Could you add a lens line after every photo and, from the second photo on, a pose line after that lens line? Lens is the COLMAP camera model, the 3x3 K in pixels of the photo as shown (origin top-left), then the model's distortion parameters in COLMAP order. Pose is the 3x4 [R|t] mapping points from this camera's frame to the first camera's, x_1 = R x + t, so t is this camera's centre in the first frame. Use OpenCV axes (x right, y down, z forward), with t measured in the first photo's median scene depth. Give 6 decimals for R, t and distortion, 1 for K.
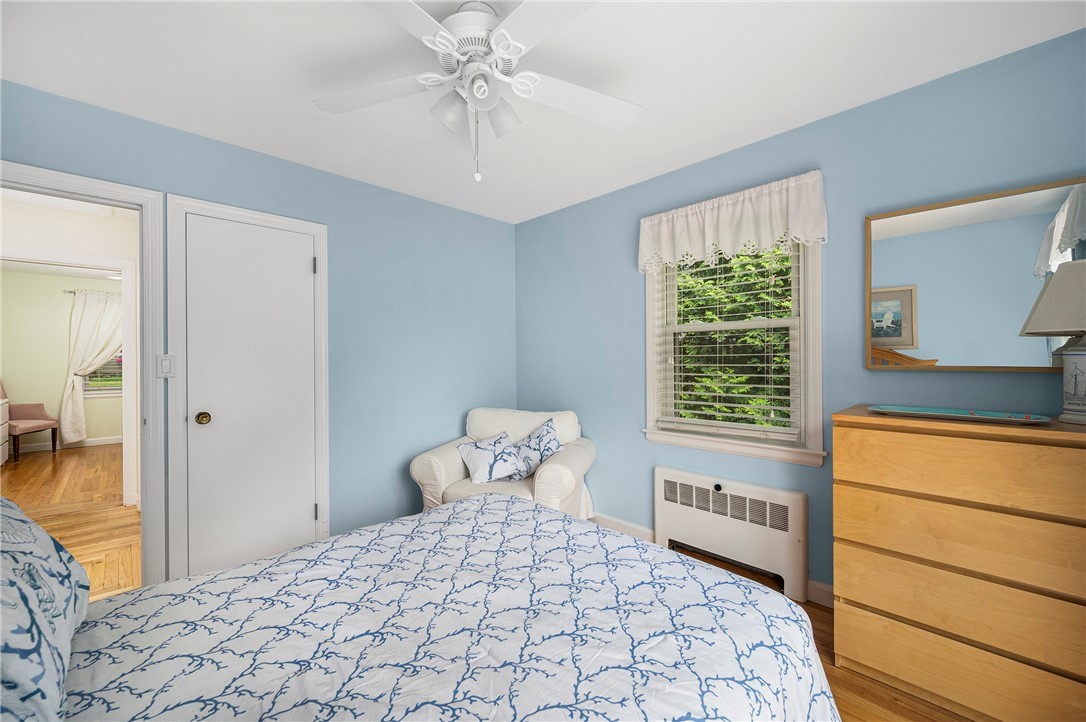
lens RADIAL K [[437.3, 0, 541.8], [0, 437.3, 358.4], [0, 0, 1]] dist [-0.002816, -0.000046]
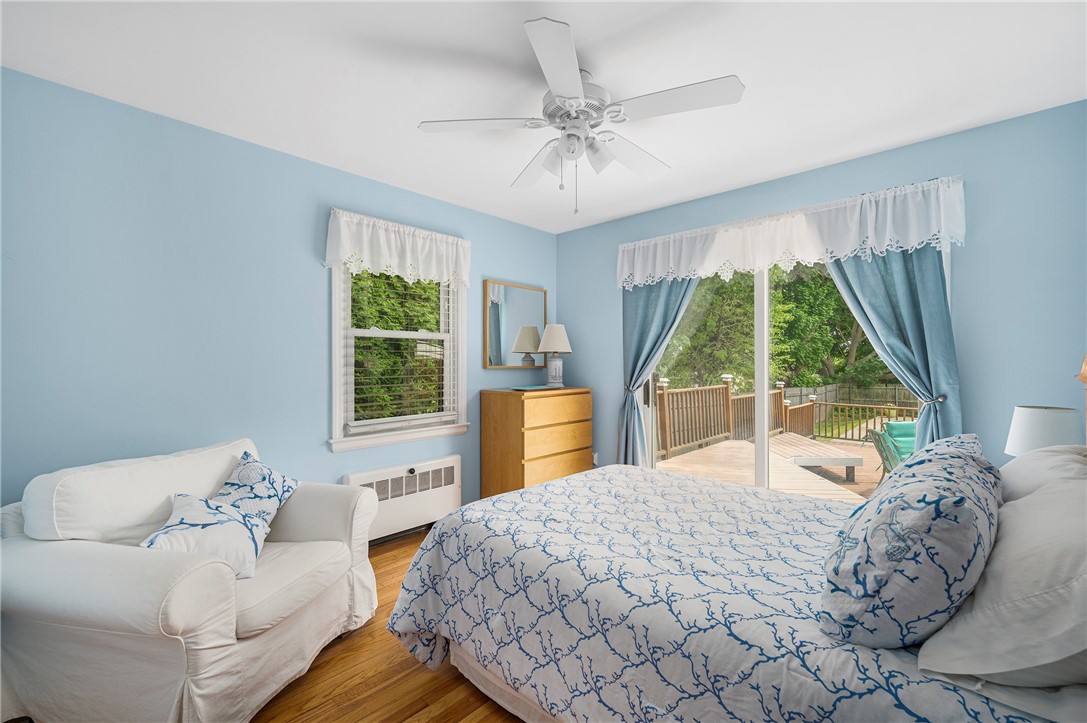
lens RADIAL K [[462.9, 0, 543.5], [0, 462.9, 361.5], [0, 0, 1]] dist [-0.000022, 0.000006]
pose [[-0.057490, 0.000614, 0.998346, -0.931862], [0.000459, 1.000000, -0.000588, -0.001536], [-0.998346, 0.000424, -0.057491, 0.763796]]
